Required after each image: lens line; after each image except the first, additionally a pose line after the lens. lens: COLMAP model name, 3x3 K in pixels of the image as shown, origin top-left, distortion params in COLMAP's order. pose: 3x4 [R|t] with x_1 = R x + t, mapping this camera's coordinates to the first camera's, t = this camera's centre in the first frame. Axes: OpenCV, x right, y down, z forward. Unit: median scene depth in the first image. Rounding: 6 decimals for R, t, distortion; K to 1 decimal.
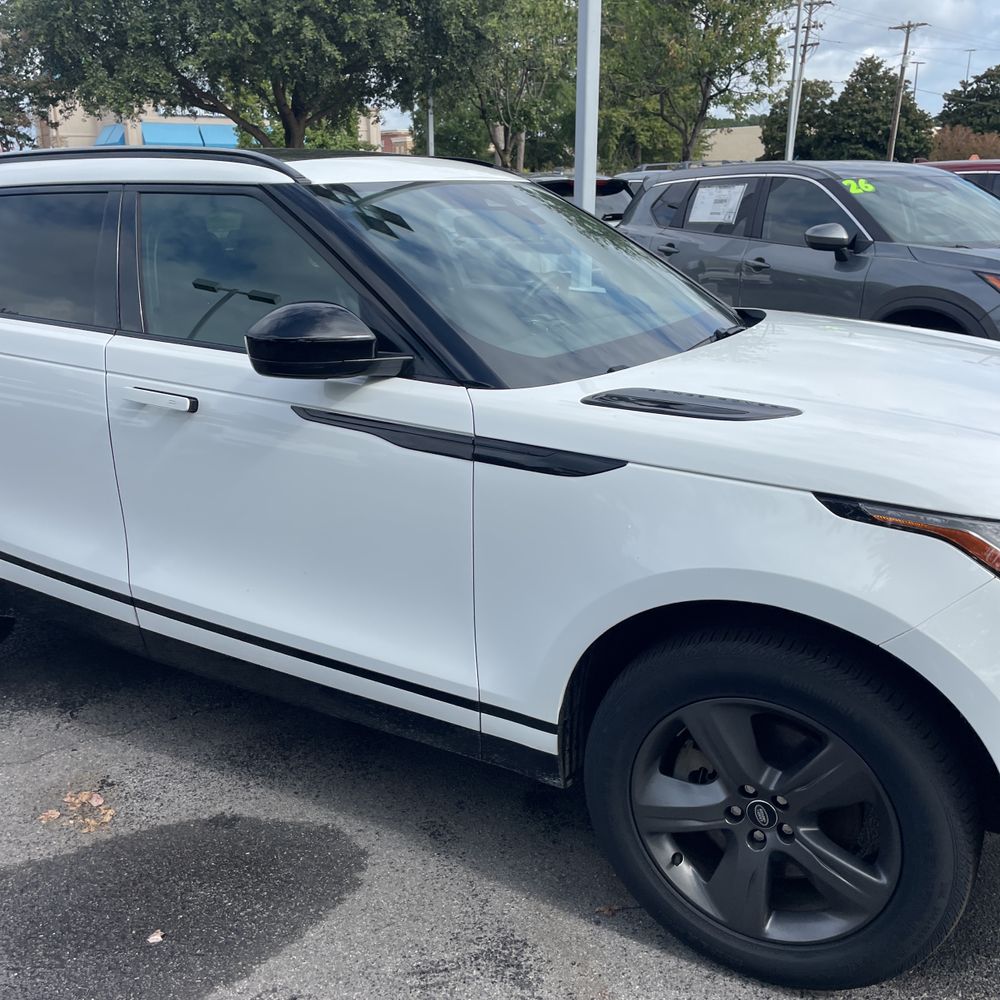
lens RADIAL K [[1014.0, 0, 500.0], [0, 1014.0, 500.0], [0, 0, 1]] dist [0.080489, -0.124613]
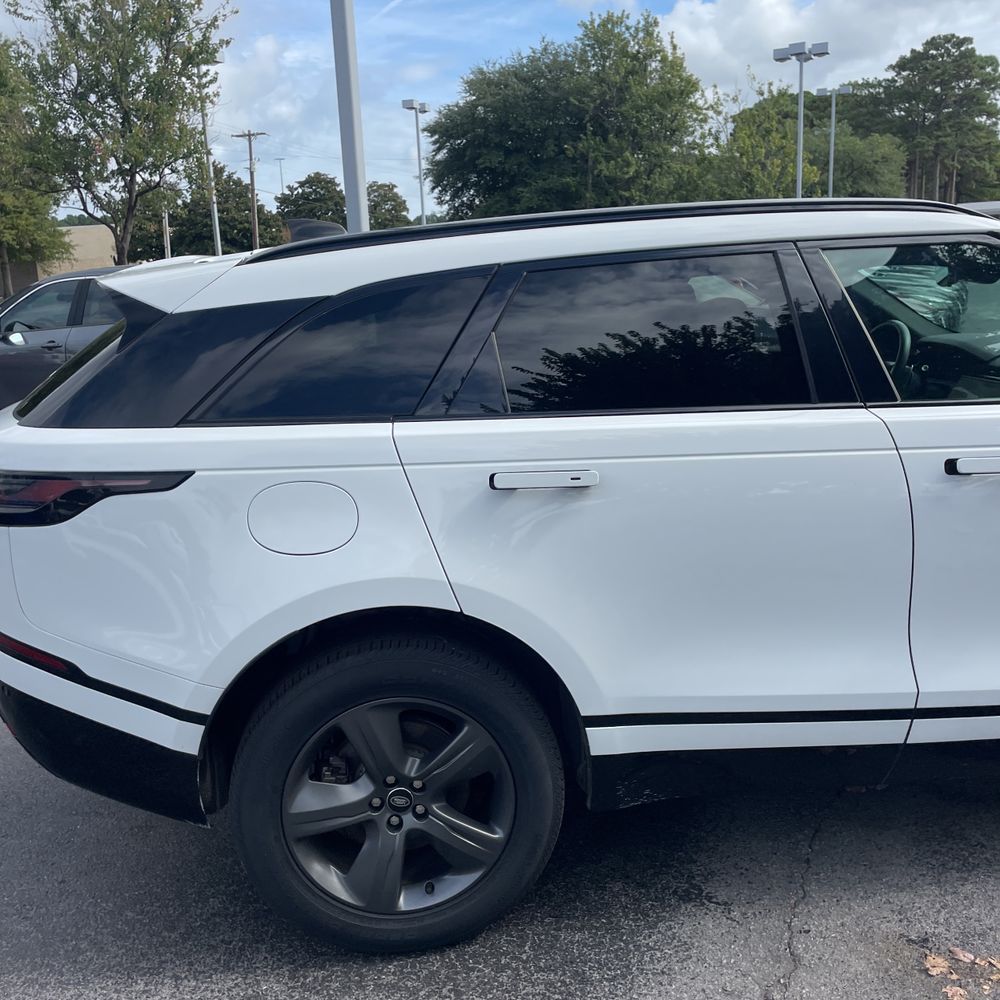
lens RADIAL K [[1005.6, 0, 500.4], [0, 1005.6, 490.3], [0, 0, 1]] dist [0.073693, -0.090220]
pose [[0.811534, -0.155630, 0.563197, -0.910575], [0.208573, 0.977534, -0.030416, -0.106898], [-0.545810, 0.142151, 0.825763, 0.386364]]
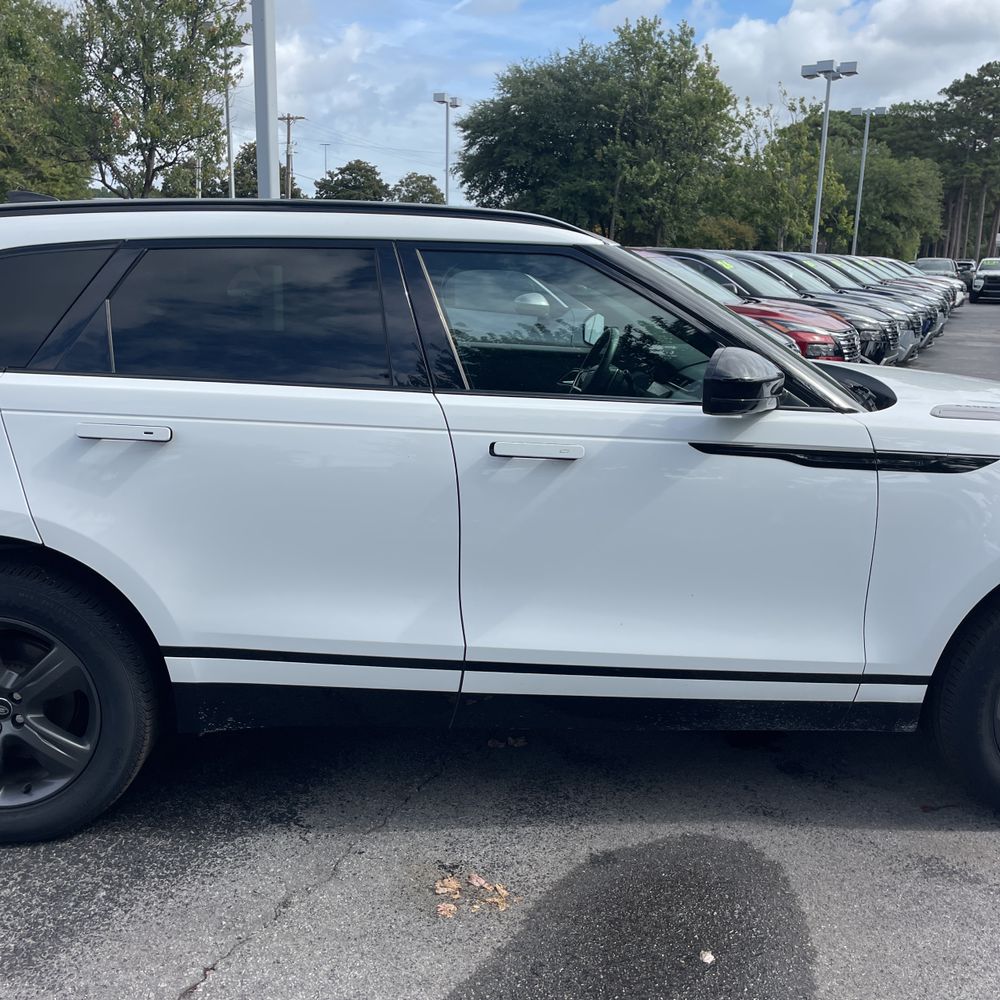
lens RADIAL K [[999.8, 0, 498.3], [0, 999.8, 498.6], [0, 0, 1]] dist [0.088577, -0.113379]
pose [[0.836530, -0.100297, 0.538663, -0.691438], [0.134990, 0.990526, -0.025203, -0.023586], [-0.531032, 0.093798, 0.842144, 0.142911]]
